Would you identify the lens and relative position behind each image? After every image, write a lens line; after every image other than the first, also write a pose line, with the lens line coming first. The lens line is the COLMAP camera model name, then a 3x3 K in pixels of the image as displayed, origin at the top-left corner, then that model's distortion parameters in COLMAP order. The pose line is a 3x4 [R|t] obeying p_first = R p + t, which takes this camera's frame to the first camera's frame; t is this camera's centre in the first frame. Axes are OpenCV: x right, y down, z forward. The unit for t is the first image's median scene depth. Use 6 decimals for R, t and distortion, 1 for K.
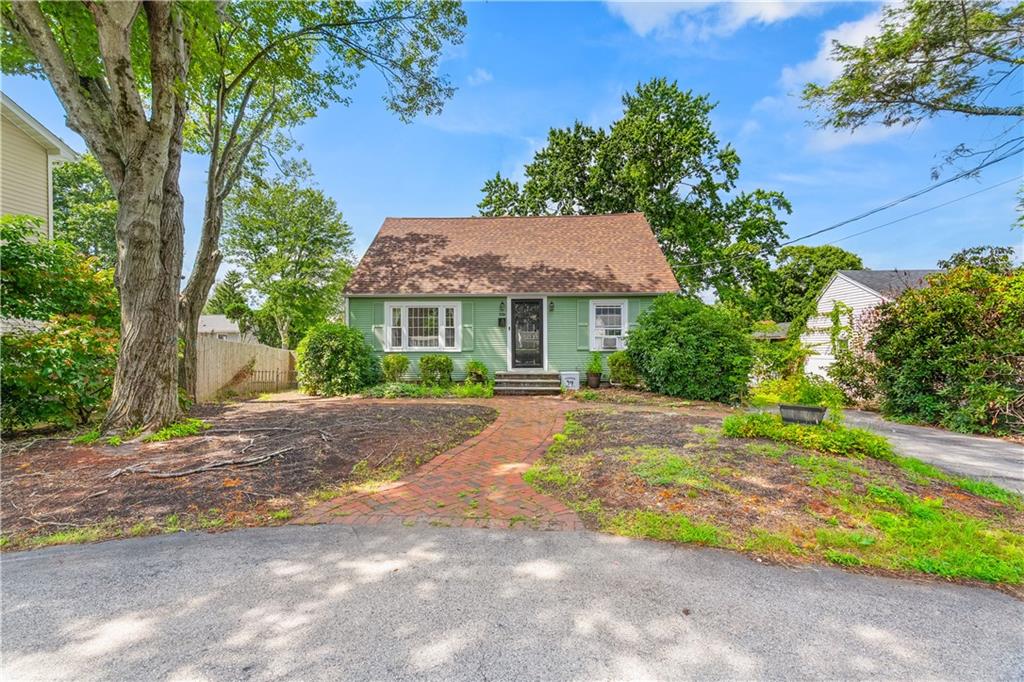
lens RADIAL K [[452.9, 0, 505.9], [0, 452.9, 342.0], [0, 0, 1]] dist [0.030001, 0.000295]
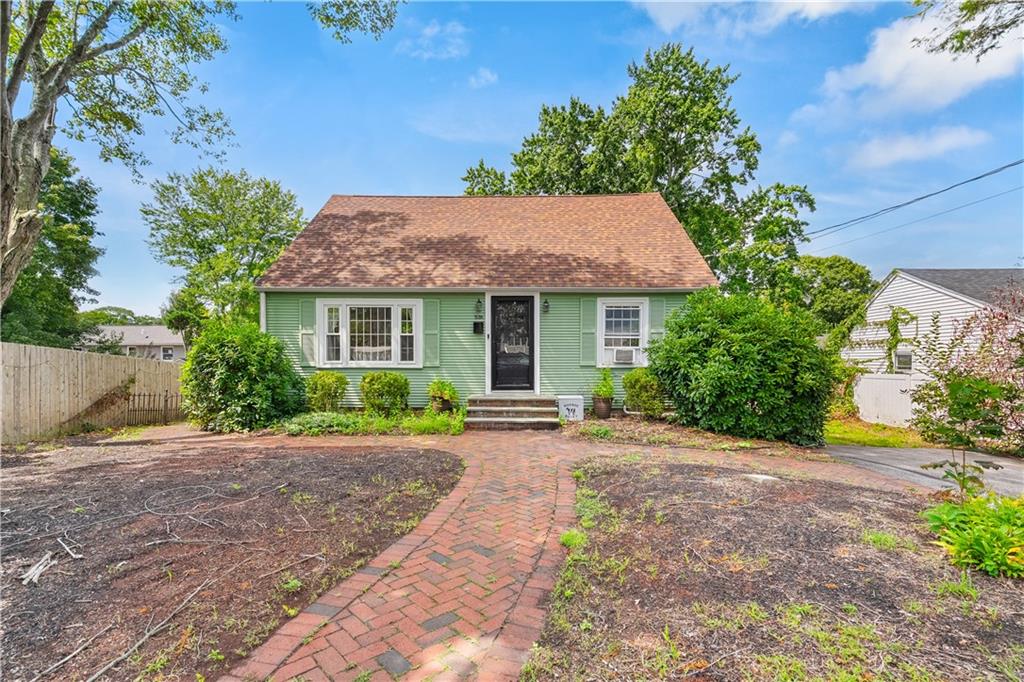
lens RADIAL K [[504.1, 0, 512.0], [0, 504.1, 341.0], [0, 0, 1]] dist [0.033174, 0.000082]
pose [[0.999085, 0.005630, 0.042395, 0.010994], [-0.004273, 0.999477, -0.032050, 0.003612], [-0.042553, 0.031839, 0.998587, 0.179770]]
